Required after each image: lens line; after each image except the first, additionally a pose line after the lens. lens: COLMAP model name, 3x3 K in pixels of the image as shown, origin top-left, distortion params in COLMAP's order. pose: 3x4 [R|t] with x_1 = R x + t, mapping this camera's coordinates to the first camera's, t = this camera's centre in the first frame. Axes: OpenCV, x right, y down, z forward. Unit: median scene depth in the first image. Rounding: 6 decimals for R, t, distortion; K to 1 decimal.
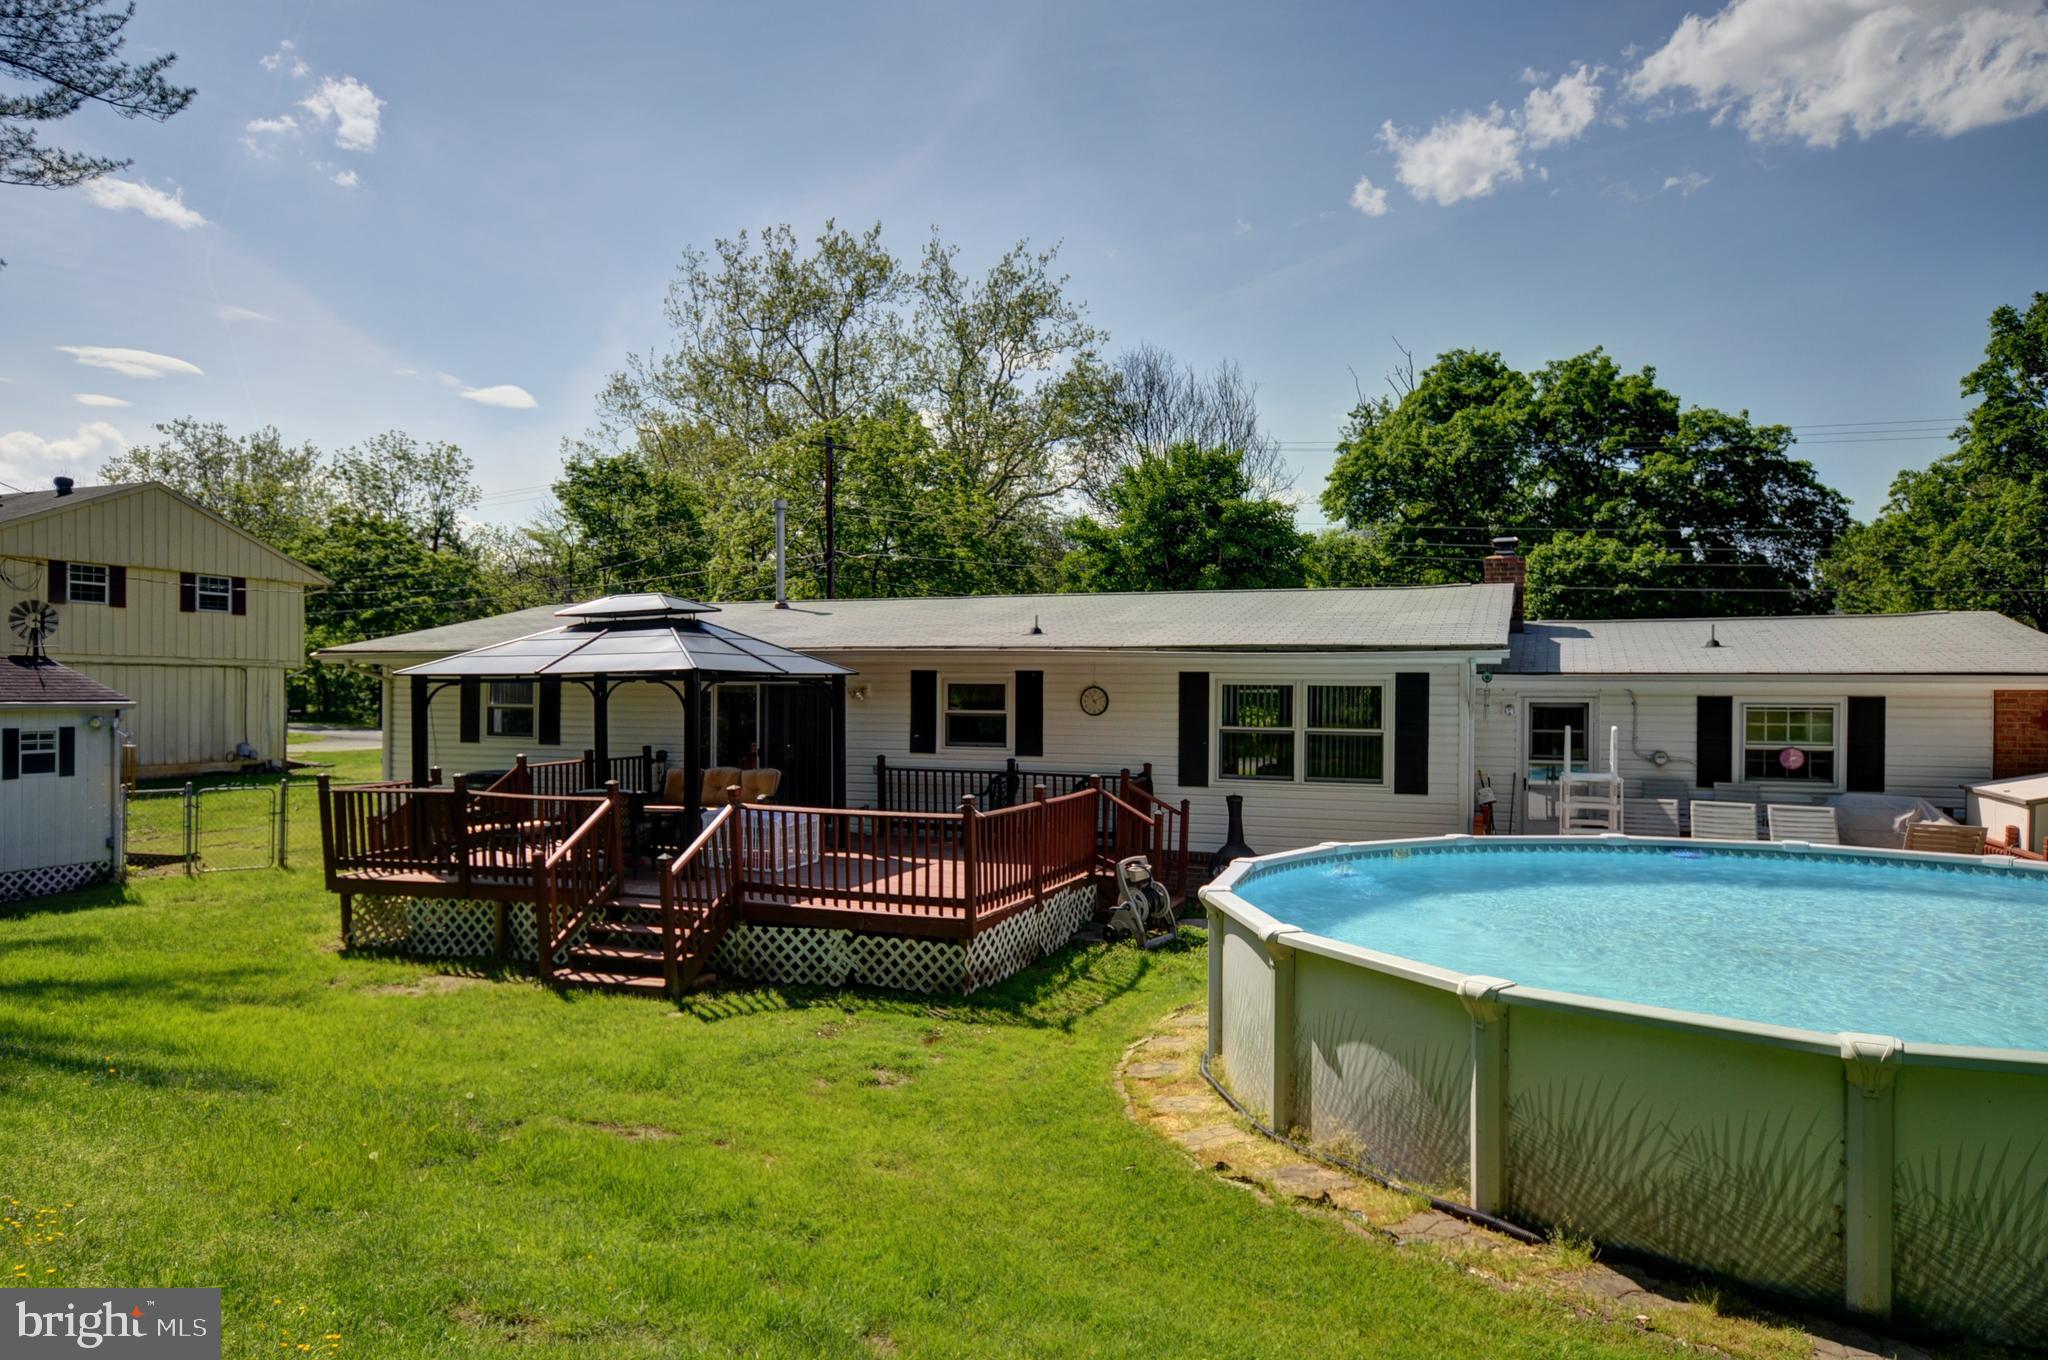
lens RADIAL K [[1270.5, 0, 1025.0], [0, 1270.5, 699.1], [0, 0, 1]] dist [0.036233, -0.031379]
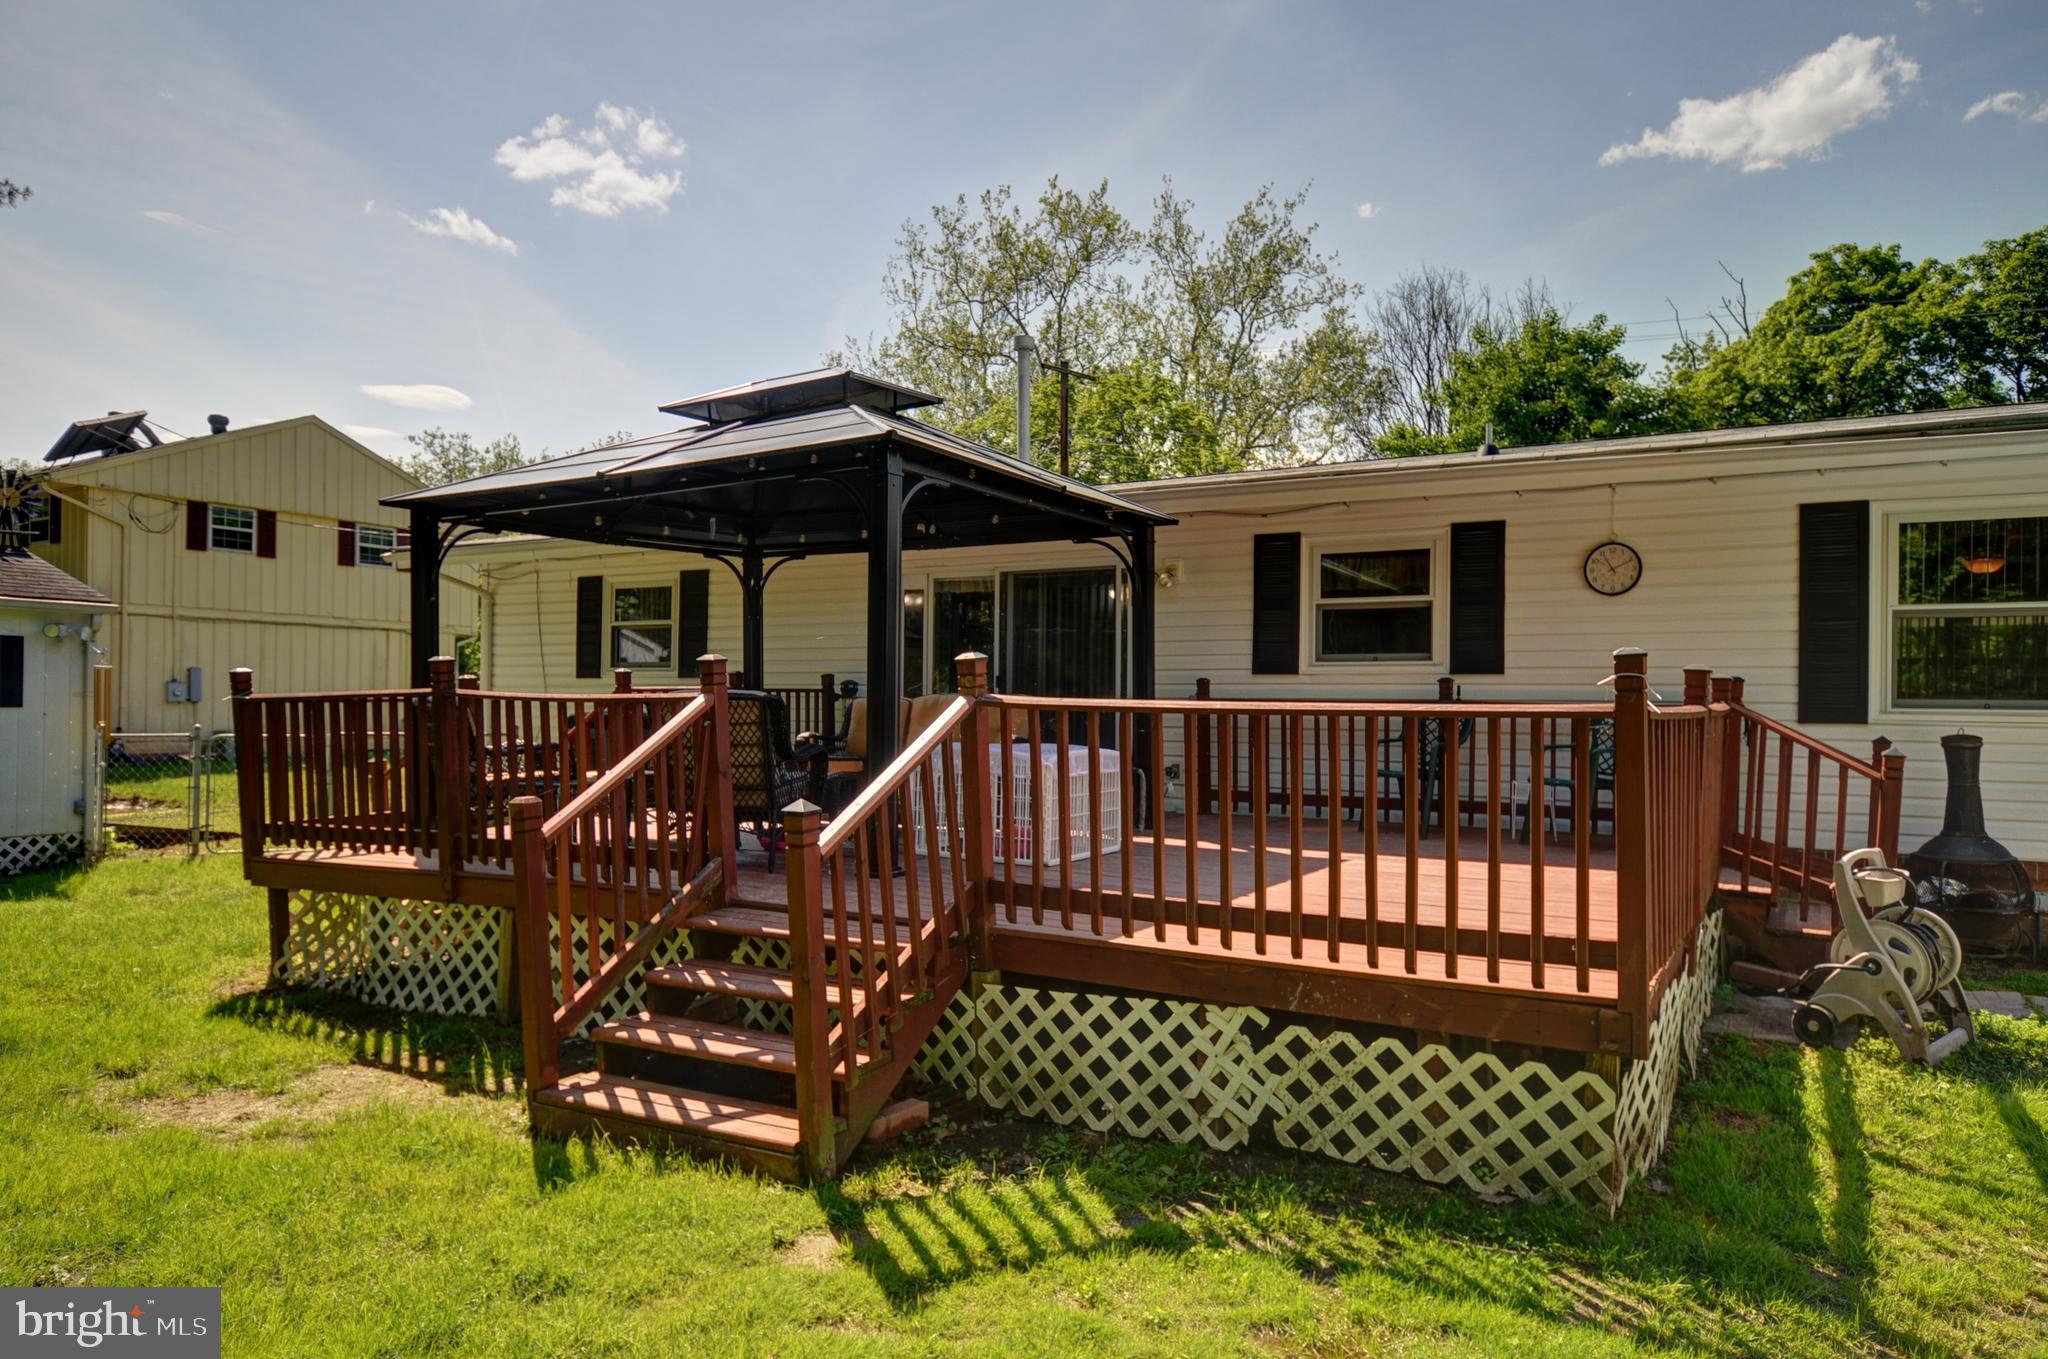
lens RADIAL K [[1270.5, 0, 1025.0], [0, 1270.5, 698.6], [0, 0, 1]] dist [0.036233, -0.031379]
pose [[0.986388, 0.000230, -0.164435, -0.128602], [-0.002342, 0.999917, -0.012653, 0.080854], [0.164418, 0.012865, 0.986307, 0.533175]]
